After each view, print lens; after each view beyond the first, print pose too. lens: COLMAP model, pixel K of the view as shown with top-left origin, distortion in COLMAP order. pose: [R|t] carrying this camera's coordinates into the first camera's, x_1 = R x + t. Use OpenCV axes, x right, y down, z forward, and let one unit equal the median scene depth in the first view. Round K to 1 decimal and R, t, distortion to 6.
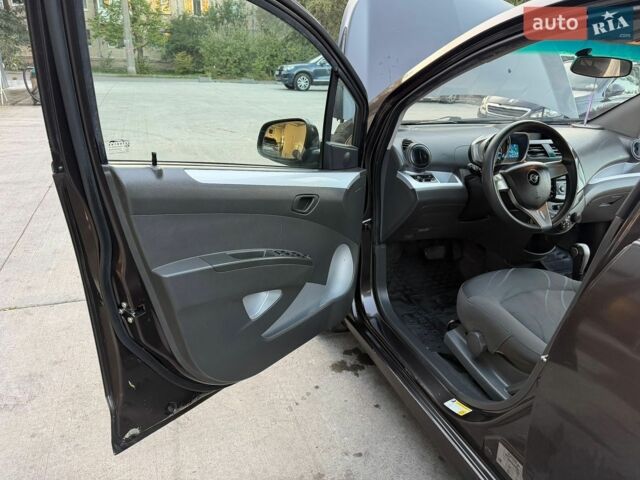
lens RADIAL K [[450.7, 0, 320.0], [0, 450.7, 240.0], [0, 0, 1]] dist [0.066016, -0.089601]
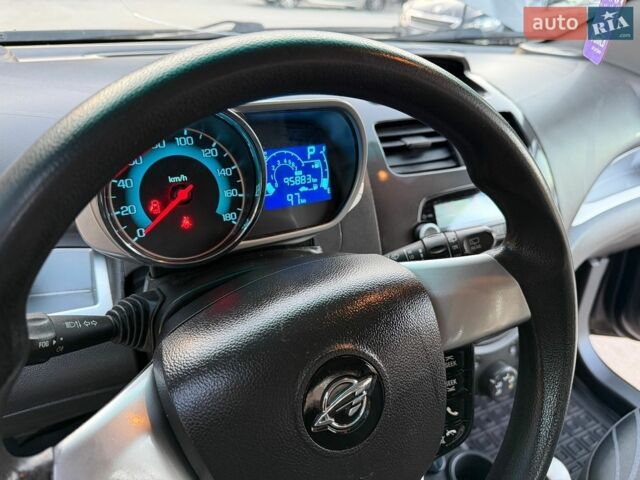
lens RADIAL K [[450.7, 0, 320.0], [0, 450.7, 240.0], [0, 0, 1]] dist [0.066016, -0.089601]
pose [[0.990334, -0.048587, 0.129917, 0.377661], [0.026080, 0.985161, 0.169637, -0.189558], [-0.136232, -0.164609, 0.976906, 0.725010]]
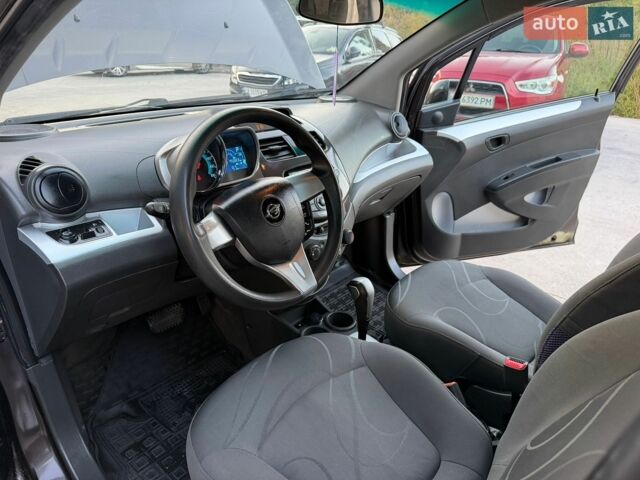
lens RADIAL K [[450.7, 0, 320.0], [0, 450.7, 240.0], [0, 0, 1]] dist [0.066016, -0.089601]
pose [[0.882060, -0.209629, 0.421932, 0.238464], [0.184543, 0.977727, 0.099974, -0.123907], [-0.433492, -0.010319, 0.901099, 0.406185]]
